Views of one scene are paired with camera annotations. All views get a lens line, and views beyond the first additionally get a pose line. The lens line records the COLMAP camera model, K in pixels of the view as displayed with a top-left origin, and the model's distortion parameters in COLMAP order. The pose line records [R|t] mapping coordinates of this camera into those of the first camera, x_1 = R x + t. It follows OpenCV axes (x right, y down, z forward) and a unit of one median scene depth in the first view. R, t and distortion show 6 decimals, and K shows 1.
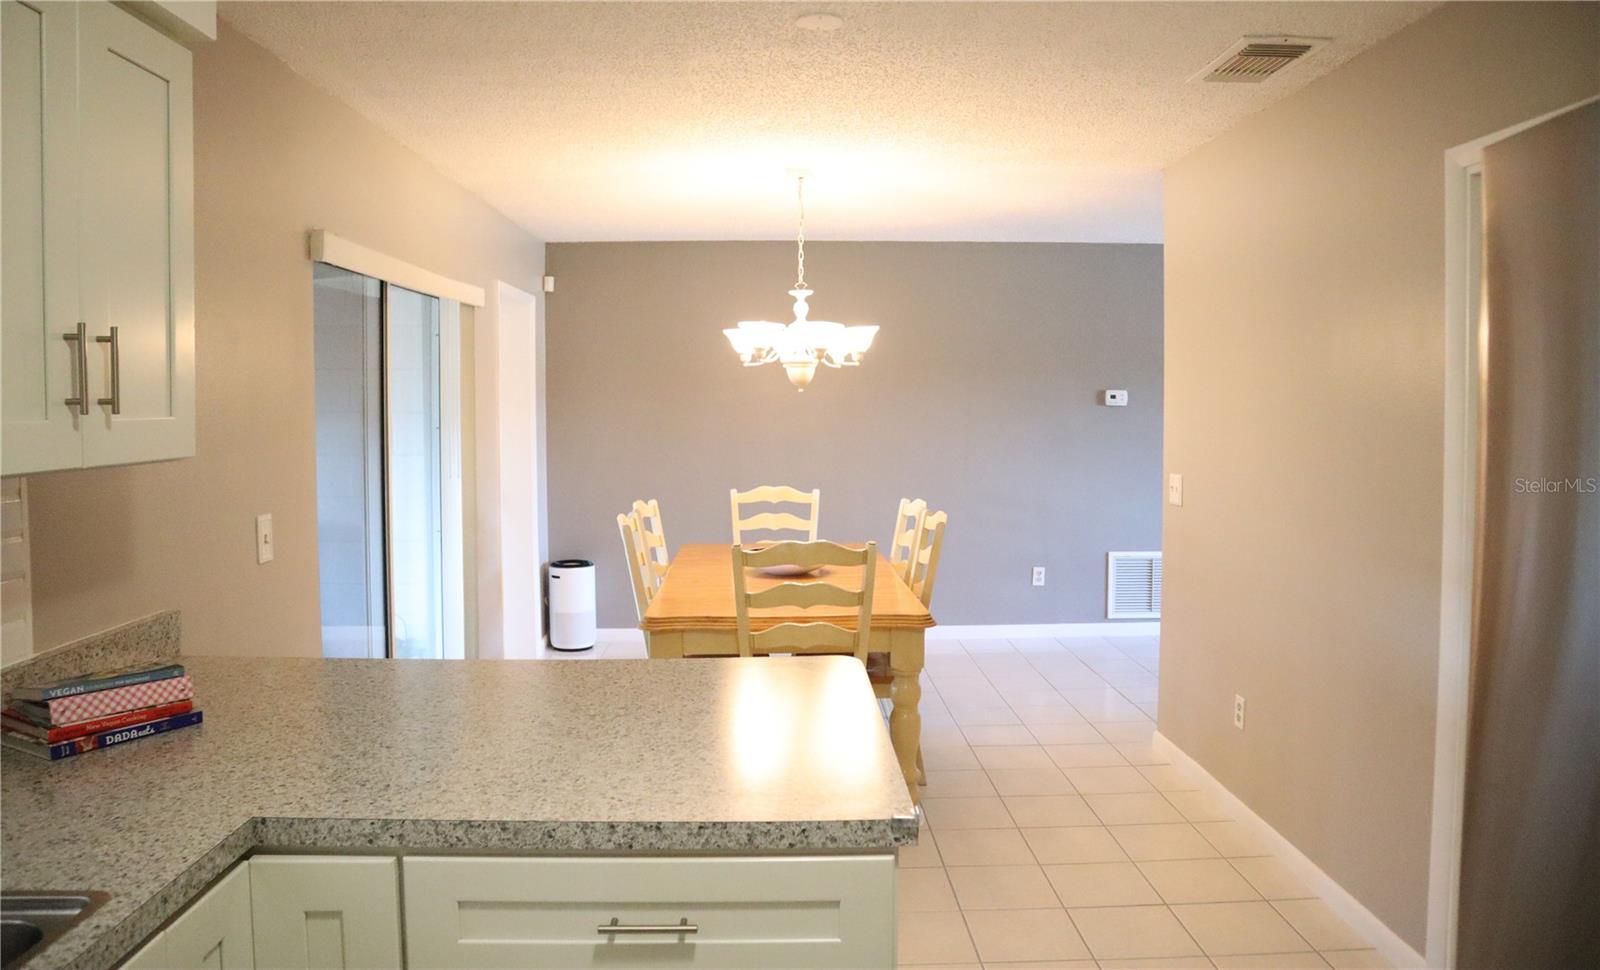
lens RADIAL K [[1132.1, 0, 797.1], [0, 1132.1, 446.3], [0, 0, 1]] dist [-0.125966, 0.079584]
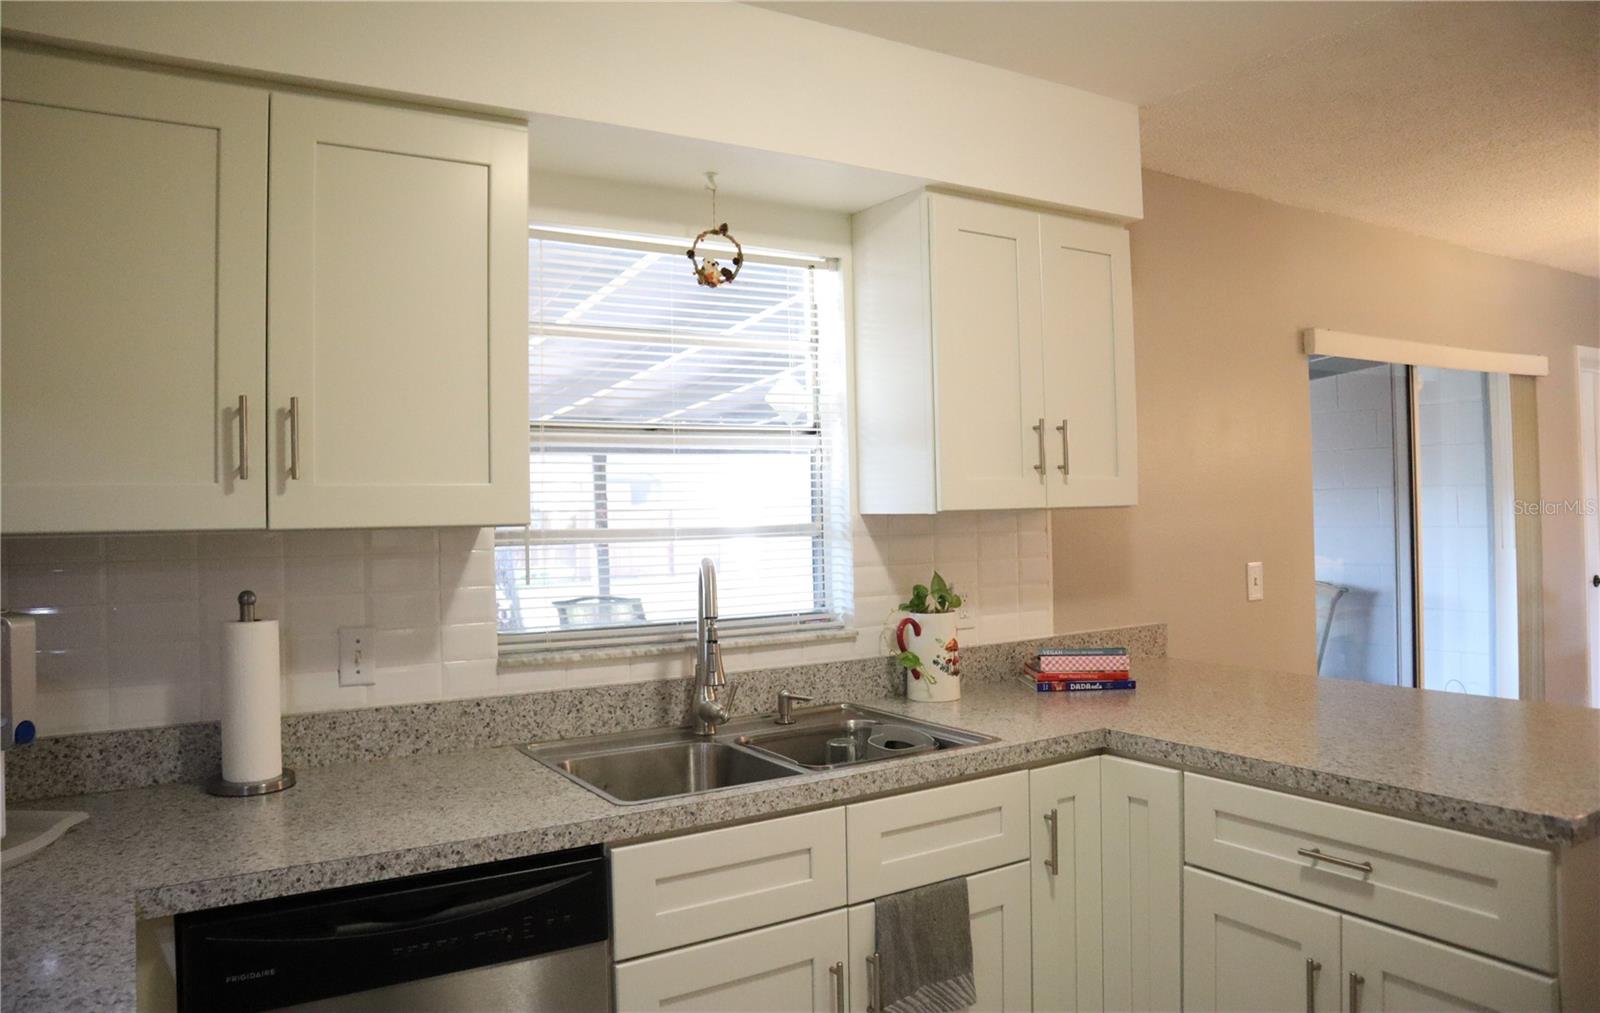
lens RADIAL K [[1142.1, 0, 800.0], [0, 1142.1, 506.5], [0, 0, 1]] dist [-0.002871, -0.000067]
pose [[0.523574, -0.006728, -0.851954, 0.662314], [-0.018771, 0.999635, -0.019430, 0.063062], [0.851774, 0.026165, 0.523256, -0.228424]]
